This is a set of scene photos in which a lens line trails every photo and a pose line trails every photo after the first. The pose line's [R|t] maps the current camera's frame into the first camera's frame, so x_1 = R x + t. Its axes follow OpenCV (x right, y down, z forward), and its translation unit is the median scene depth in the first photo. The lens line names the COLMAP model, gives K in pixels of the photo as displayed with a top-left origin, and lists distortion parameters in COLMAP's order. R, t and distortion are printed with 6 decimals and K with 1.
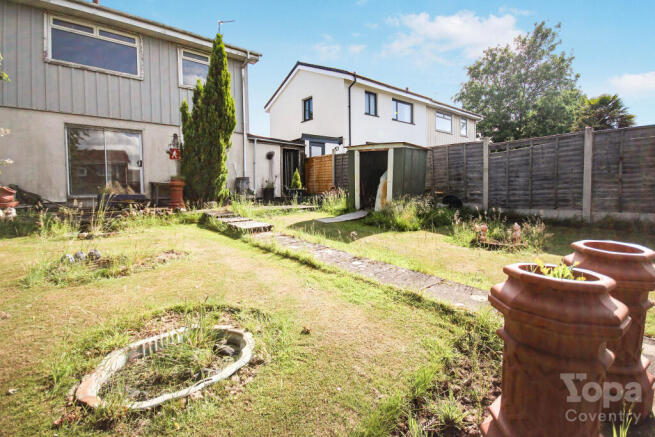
lens RADIAL K [[304.2, 0, 330.5], [0, 304.2, 216.7], [0, 0, 1]] dist [0.000000, 0.000005]
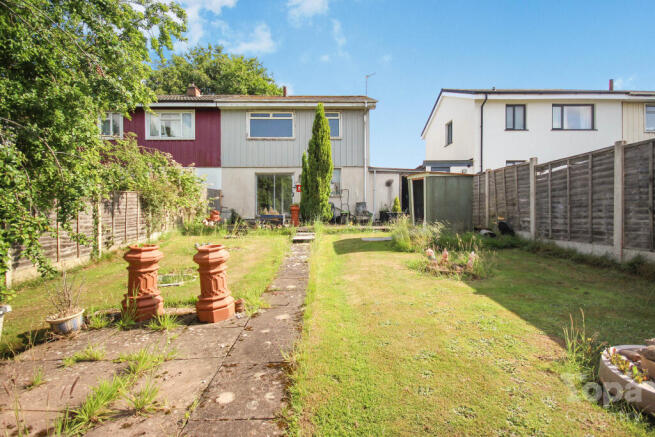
lens RADIAL K [[304.2, 0, 330.5], [0, 304.2, 216.7], [0, 0, 1]] dist [0.000000, 0.000005]
pose [[0.784046, 0.015913, -0.620499, 0.367652], [-0.056081, 0.997399, -0.045283, -0.010490], [0.618164, 0.070302, 0.782899, -0.026810]]
